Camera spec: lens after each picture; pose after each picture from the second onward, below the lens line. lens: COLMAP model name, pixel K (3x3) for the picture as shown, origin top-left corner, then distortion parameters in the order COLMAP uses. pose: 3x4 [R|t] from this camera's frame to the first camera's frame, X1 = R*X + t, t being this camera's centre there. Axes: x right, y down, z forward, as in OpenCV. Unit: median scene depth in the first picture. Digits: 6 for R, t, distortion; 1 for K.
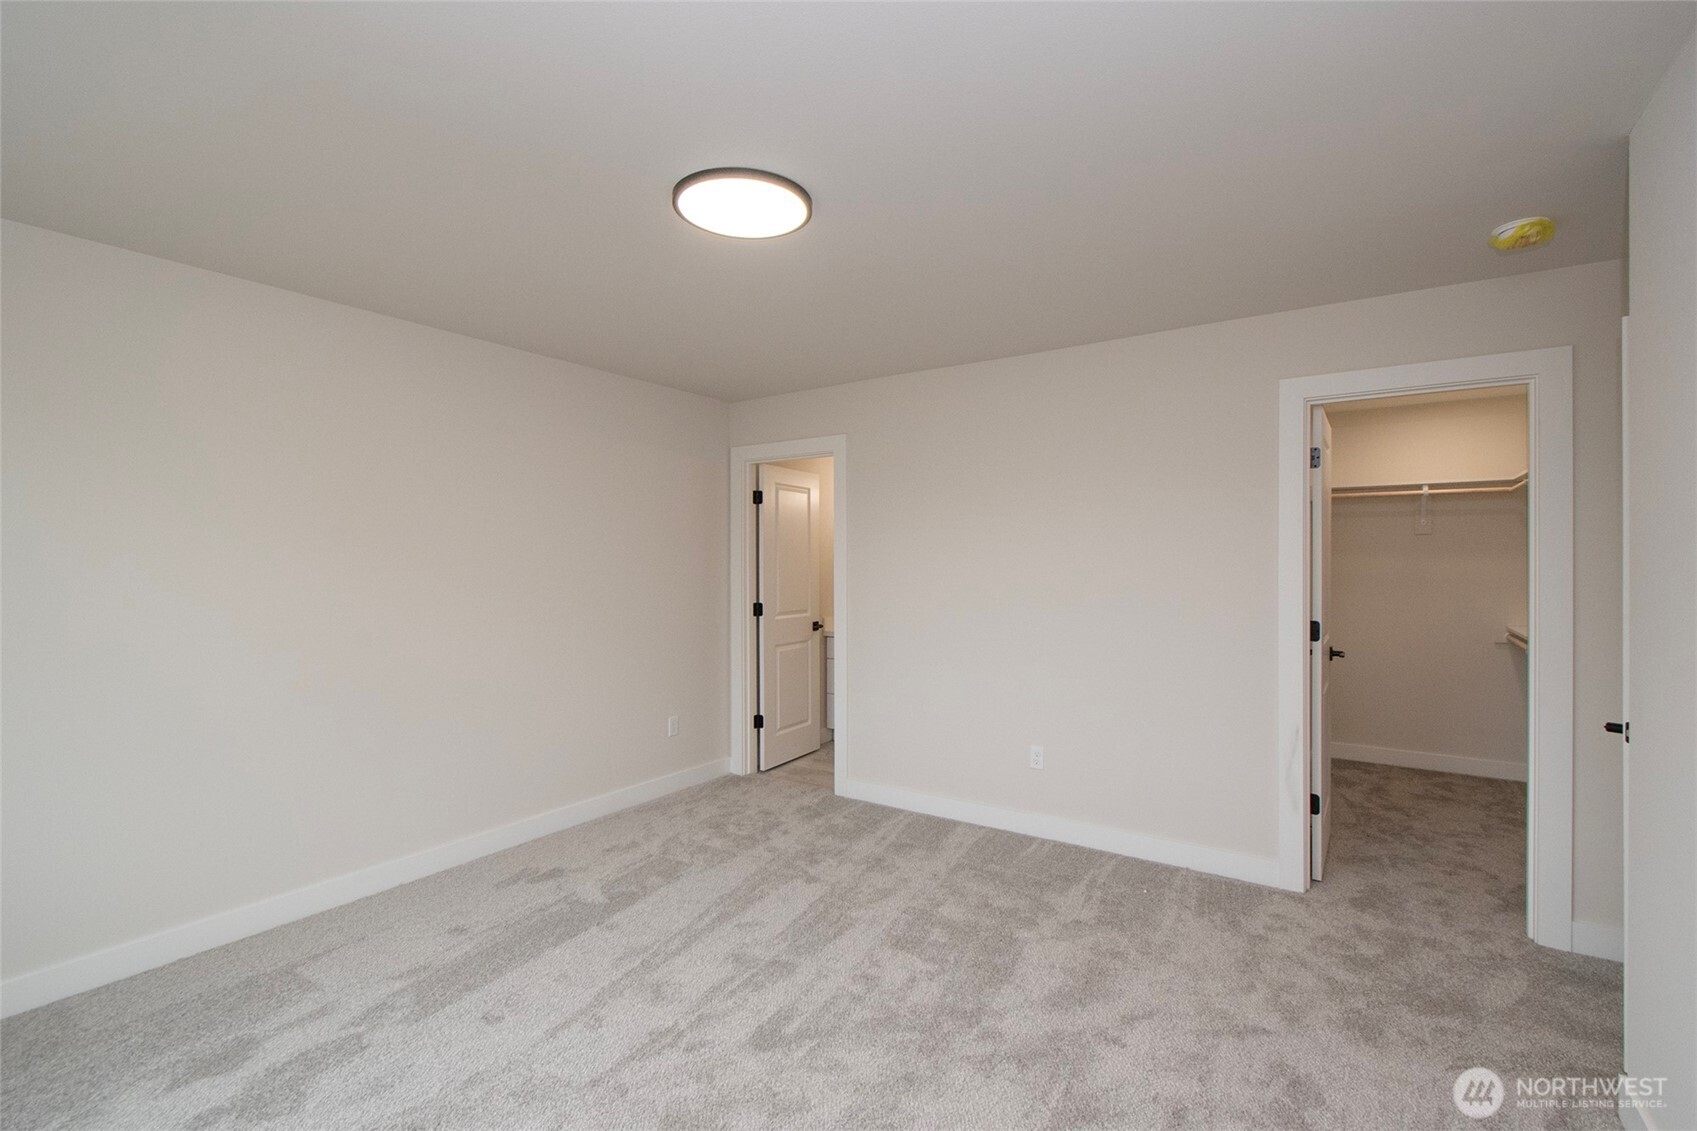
lens RADIAL K [[766.9, 0, 830.7], [0, 766.9, 561.7], [0, 0, 1]] dist [0.006805, -0.000680]
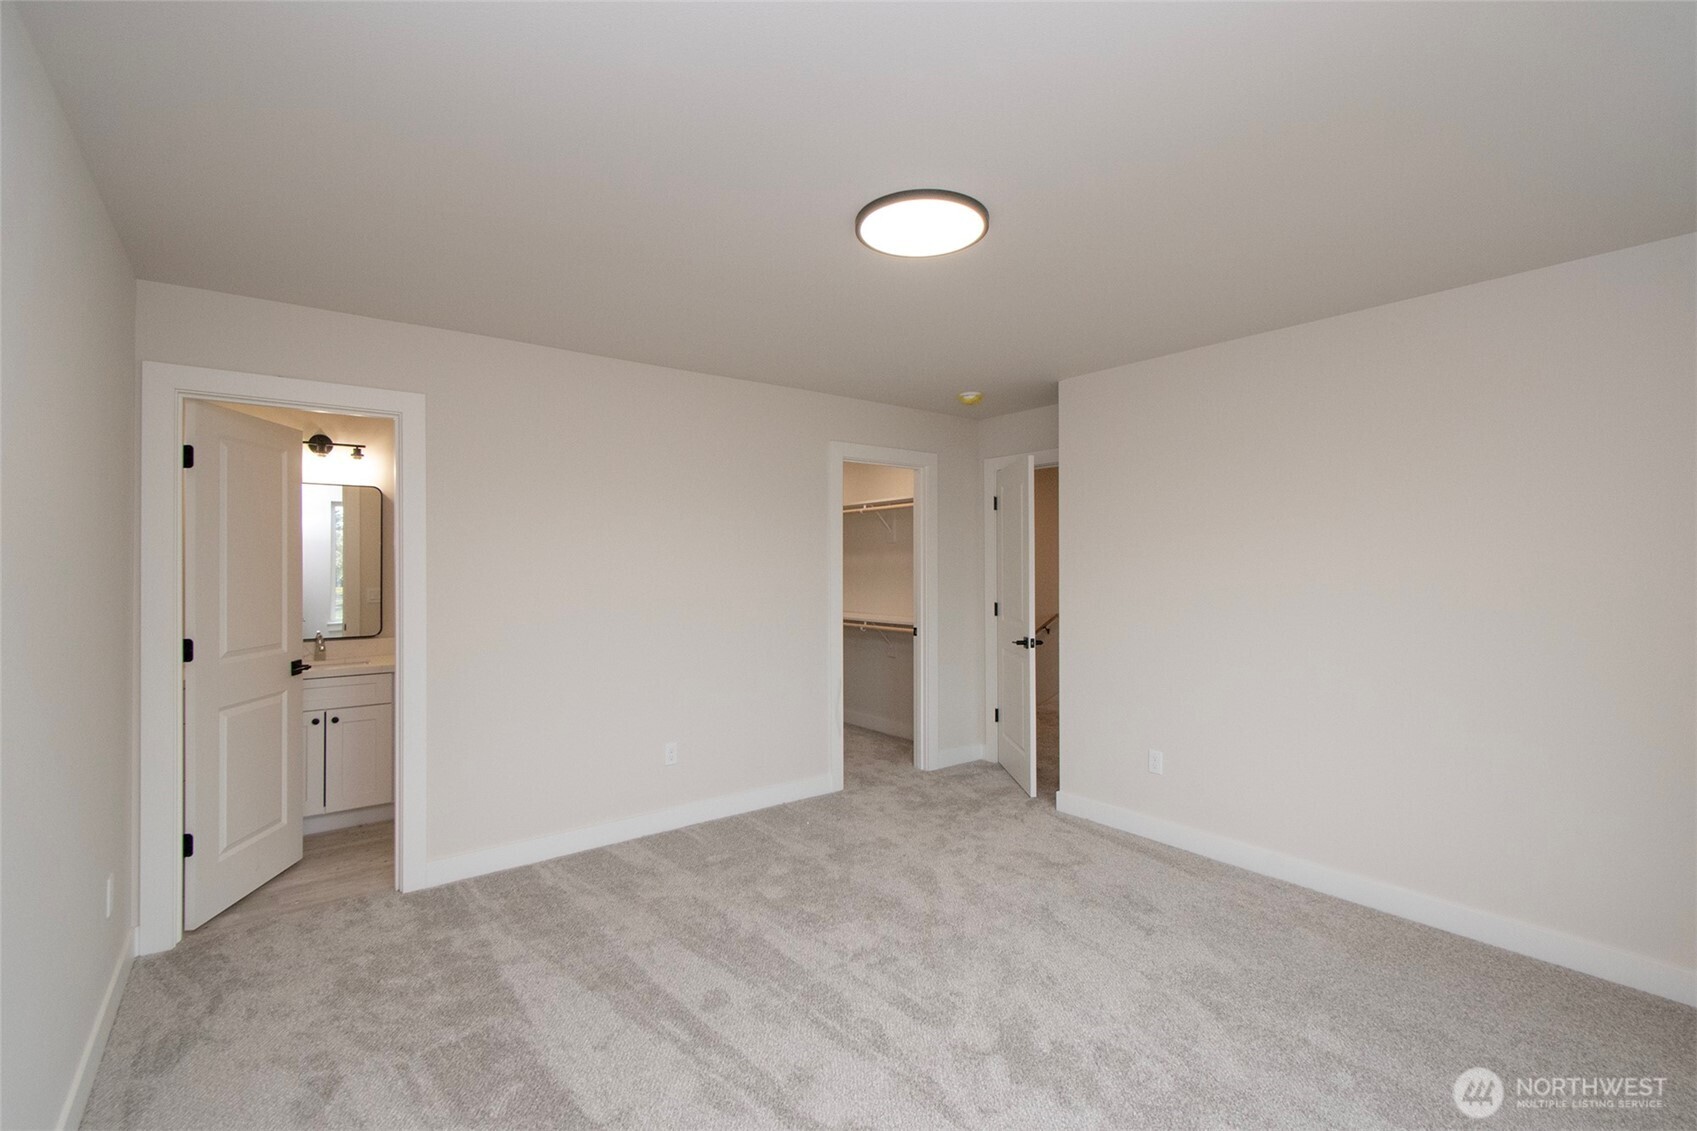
lens RADIAL K [[766.9, 0, 832.5], [0, 766.9, 570.0], [0, 0, 1]] dist [0.006805, -0.000680]
pose [[0.293690, -0.004475, 0.955890, -0.754424], [0.002917, 0.999989, 0.003785, -0.000513], [-0.955896, 0.001677, 0.293700, 0.543374]]
